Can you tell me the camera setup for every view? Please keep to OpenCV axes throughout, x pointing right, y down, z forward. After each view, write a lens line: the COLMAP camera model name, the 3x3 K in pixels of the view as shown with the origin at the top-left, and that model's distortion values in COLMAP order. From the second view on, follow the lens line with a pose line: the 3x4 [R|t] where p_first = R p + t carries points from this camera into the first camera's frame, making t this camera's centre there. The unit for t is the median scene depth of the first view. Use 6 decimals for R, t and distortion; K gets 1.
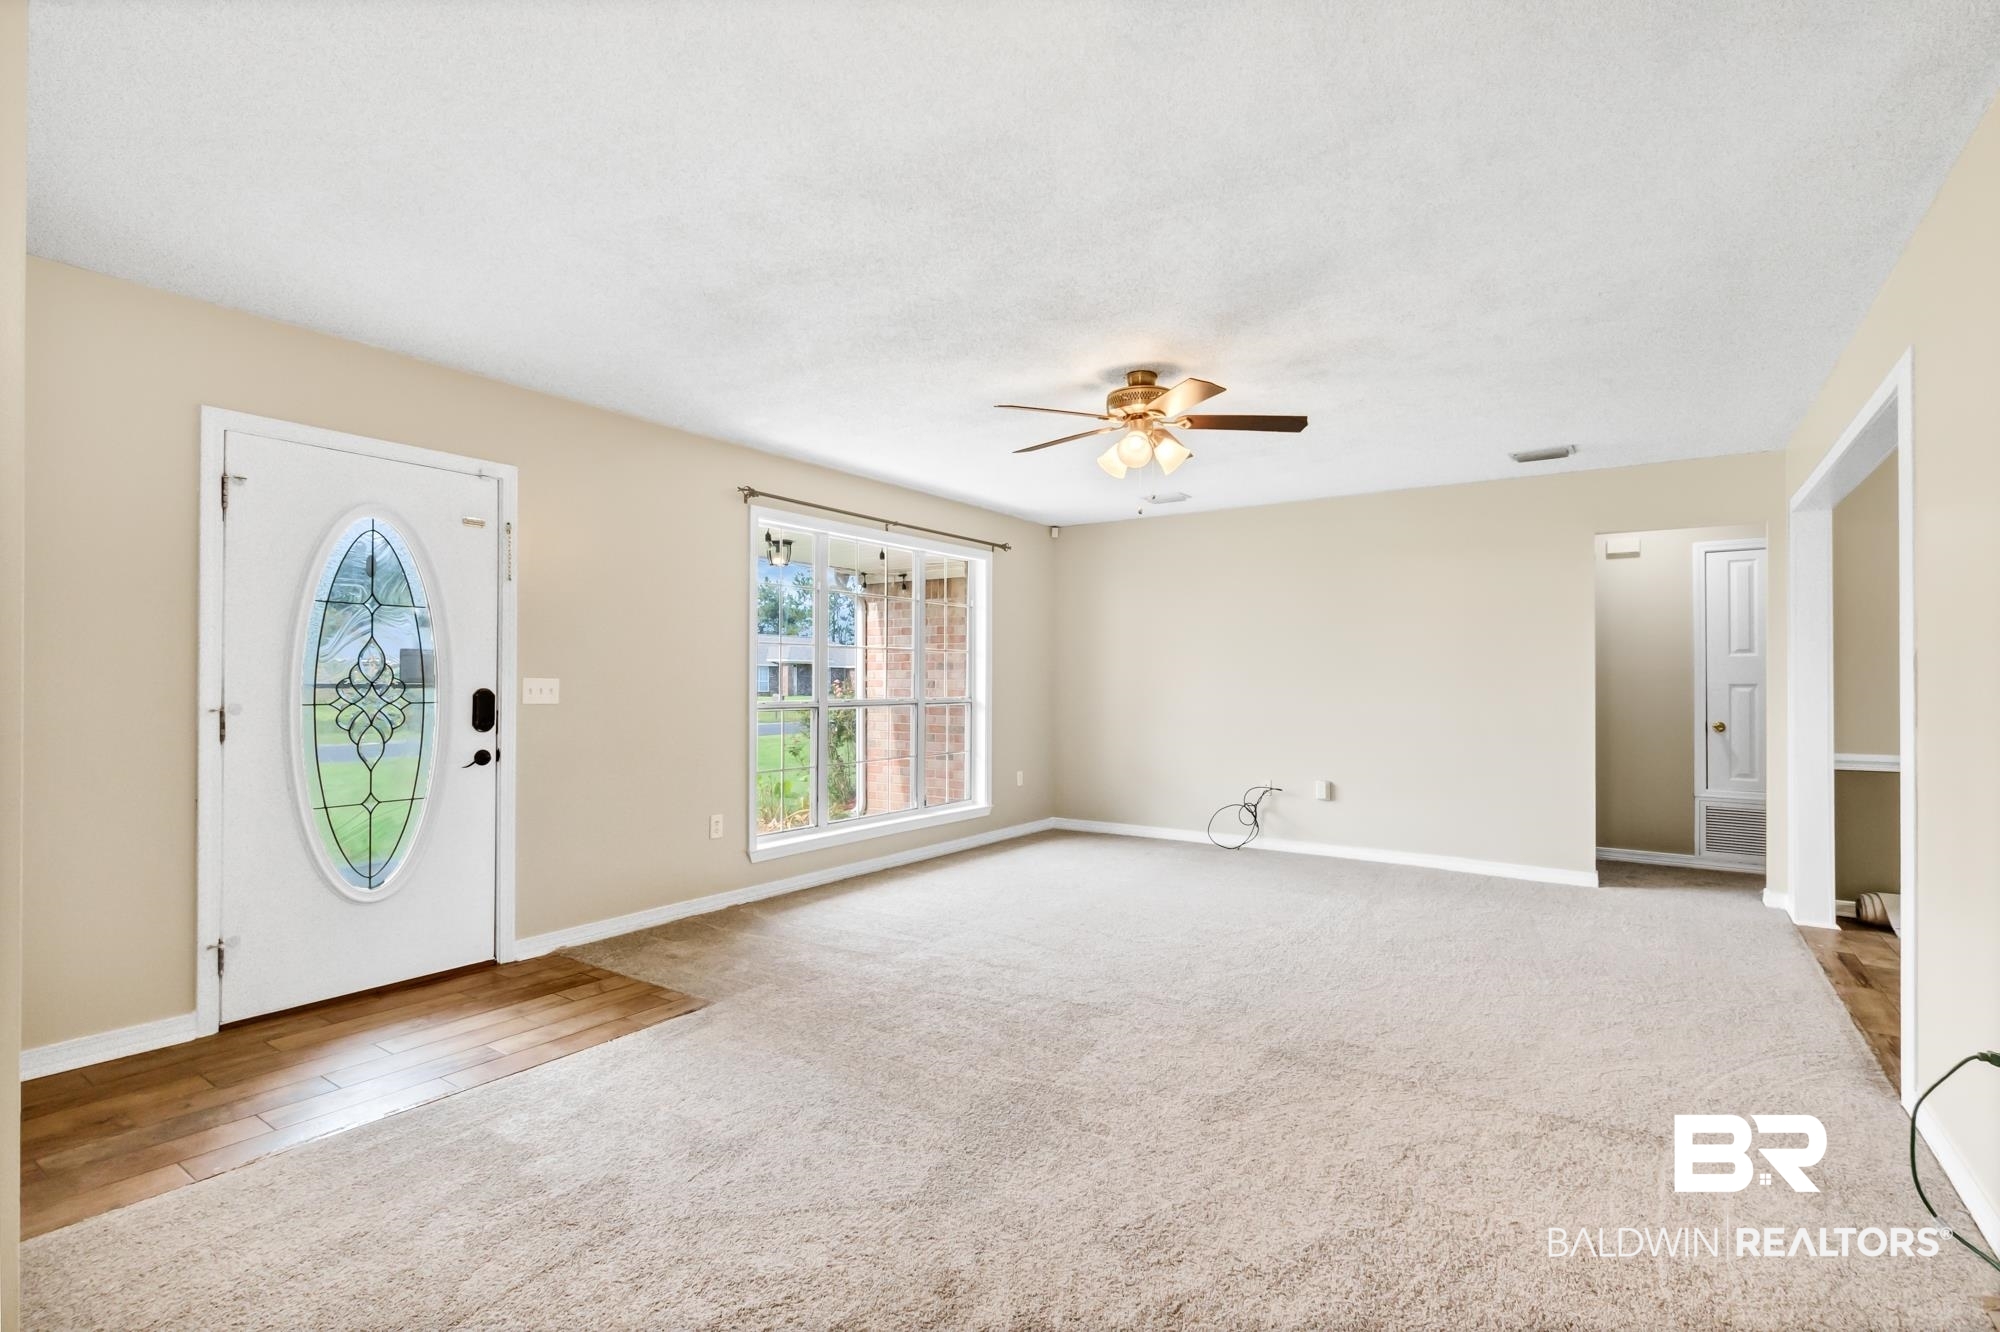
lens RADIAL K [[935.3, 0, 996.7], [0, 935.3, 670.3], [0, 0, 1]] dist [-0.000318, -0.000018]
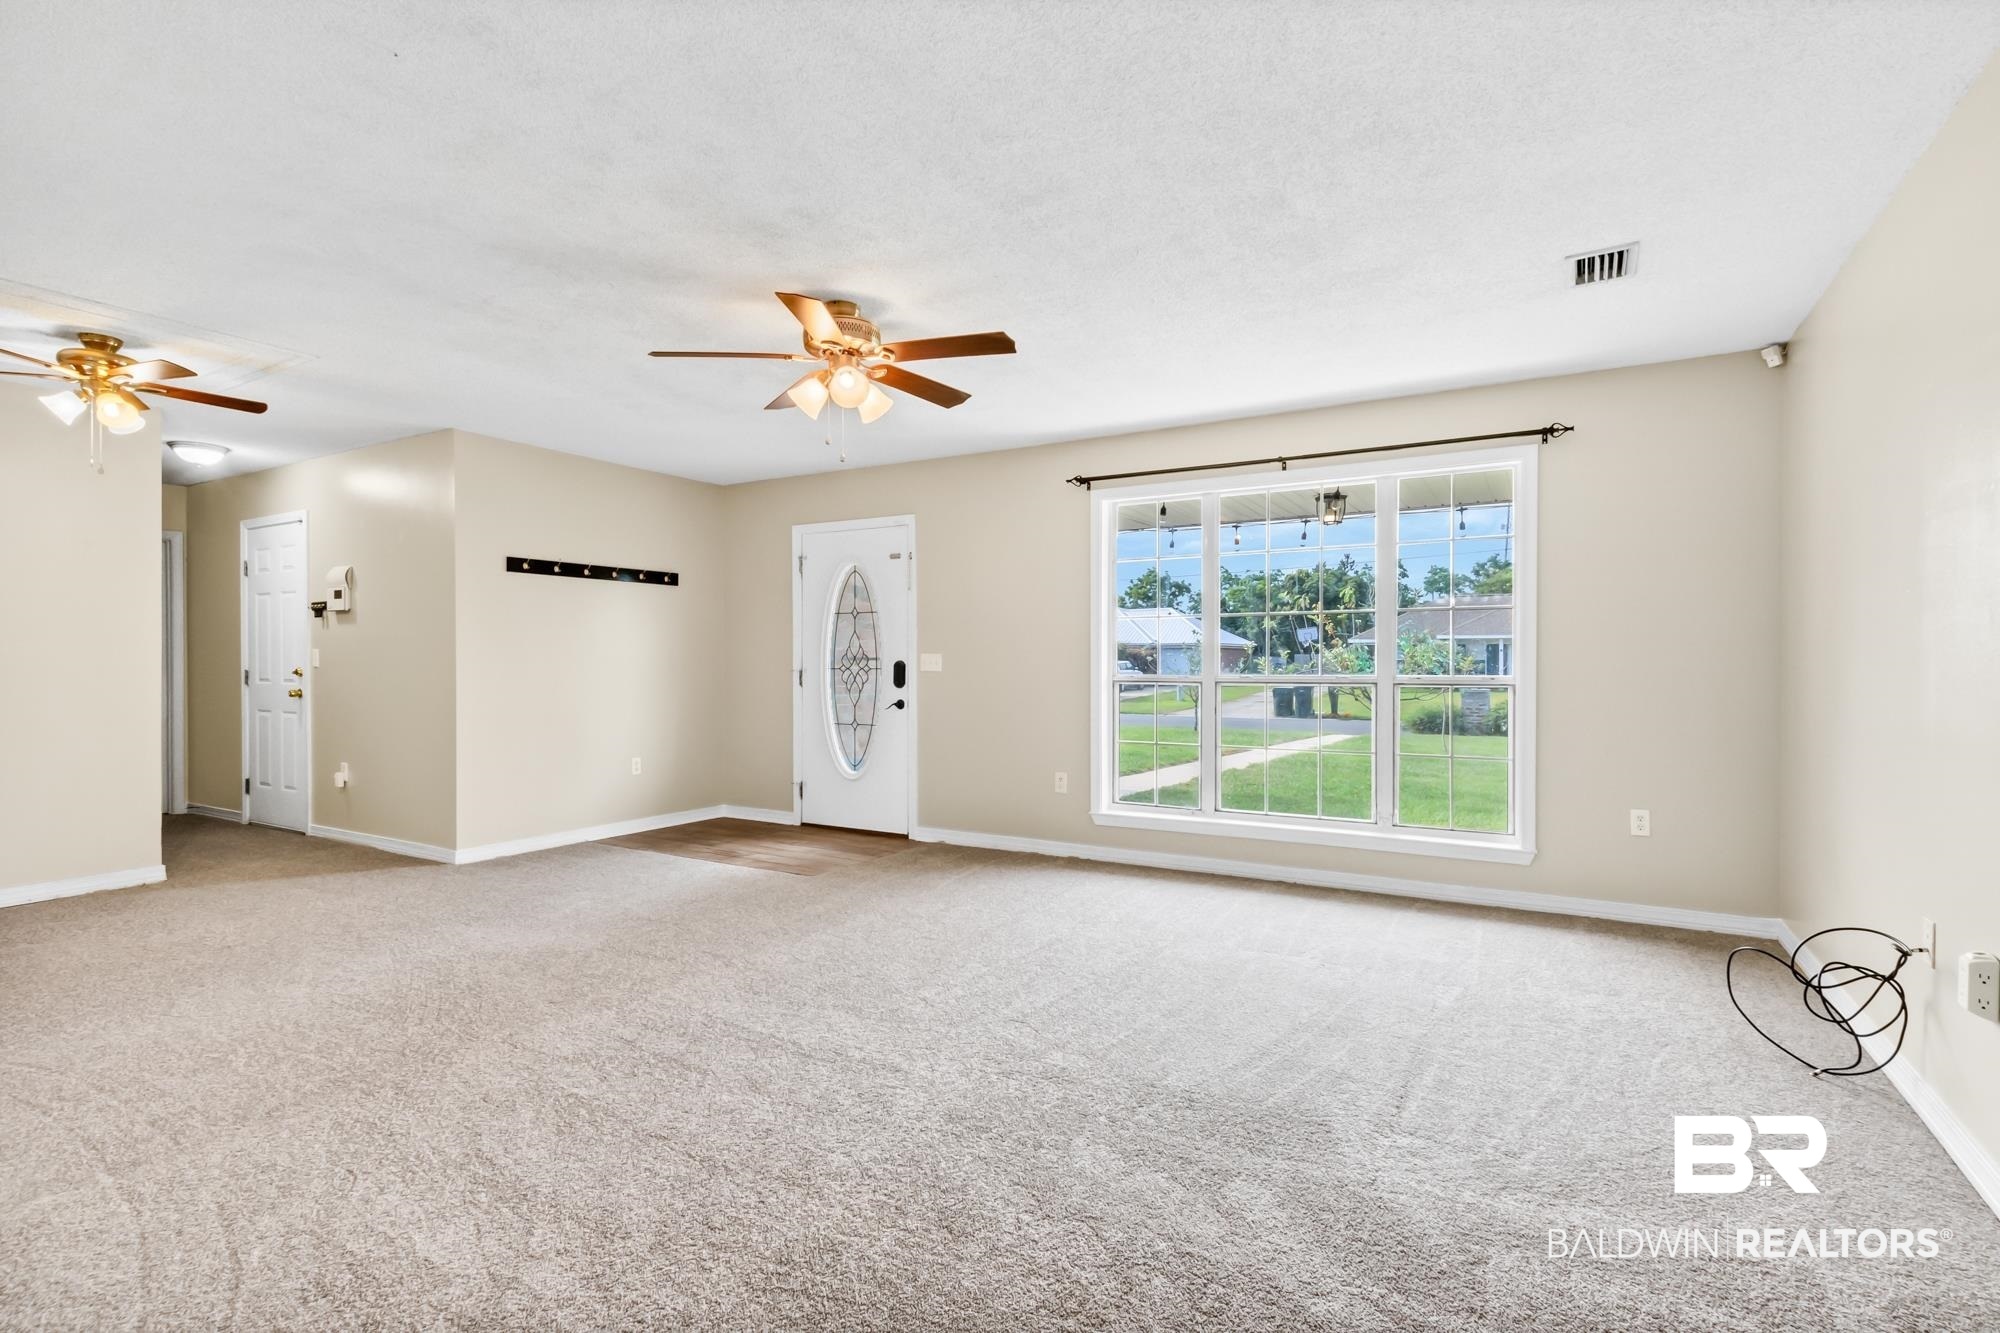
lens RADIAL K [[935.3, 0, 1005.4], [0, 935.3, 671.5], [0, 0, 1]] dist [-0.000318, -0.000018]
pose [[0.076571, -0.011861, -0.996994, 1.009278], [0.001846, 0.999929, -0.011754, 0.055207], [0.997062, -0.000940, 0.076587, 1.025698]]
